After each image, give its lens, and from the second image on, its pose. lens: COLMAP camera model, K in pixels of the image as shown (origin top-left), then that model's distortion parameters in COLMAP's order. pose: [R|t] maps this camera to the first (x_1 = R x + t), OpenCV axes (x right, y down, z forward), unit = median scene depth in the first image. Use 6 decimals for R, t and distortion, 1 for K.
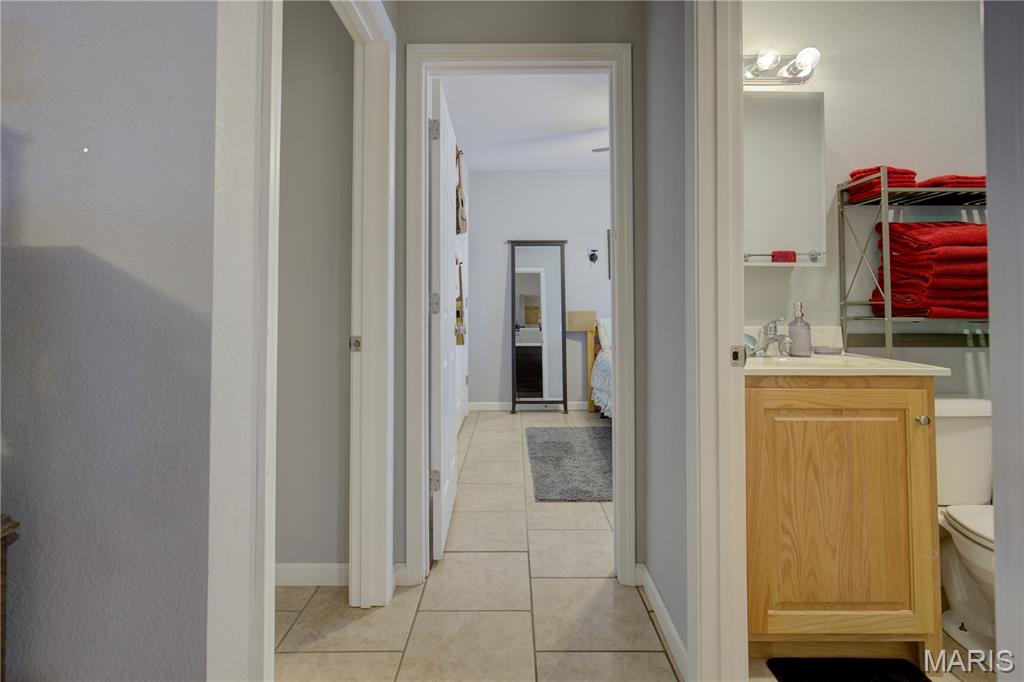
lens RADIAL K [[484.2, 0, 527.0], [0, 484.2, 290.0], [0, 0, 1]] dist [-0.003965, -0.000366]
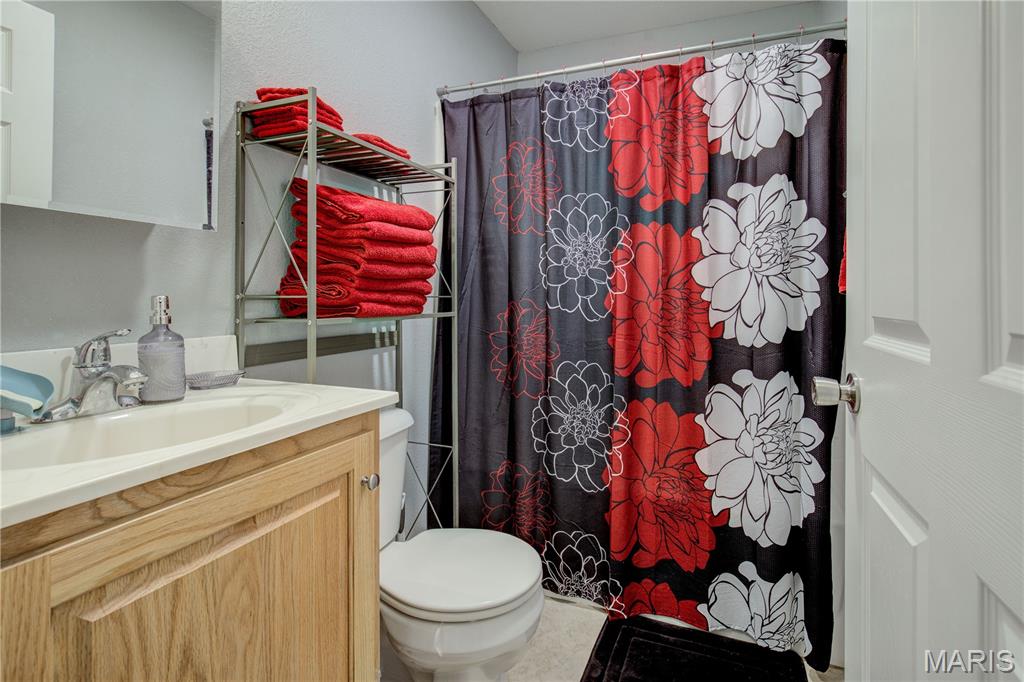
lens RADIAL K [[484.2, 0, 527.0], [0, 484.2, 290.0], [0, 0, 1]] dist [-0.003965, -0.000366]
pose [[0.389958, 0.011695, 0.920758, 0.244009], [-0.030803, 0.999525, 0.000350, 0.007412], [-0.920317, -0.028499, 0.390133, 0.449512]]
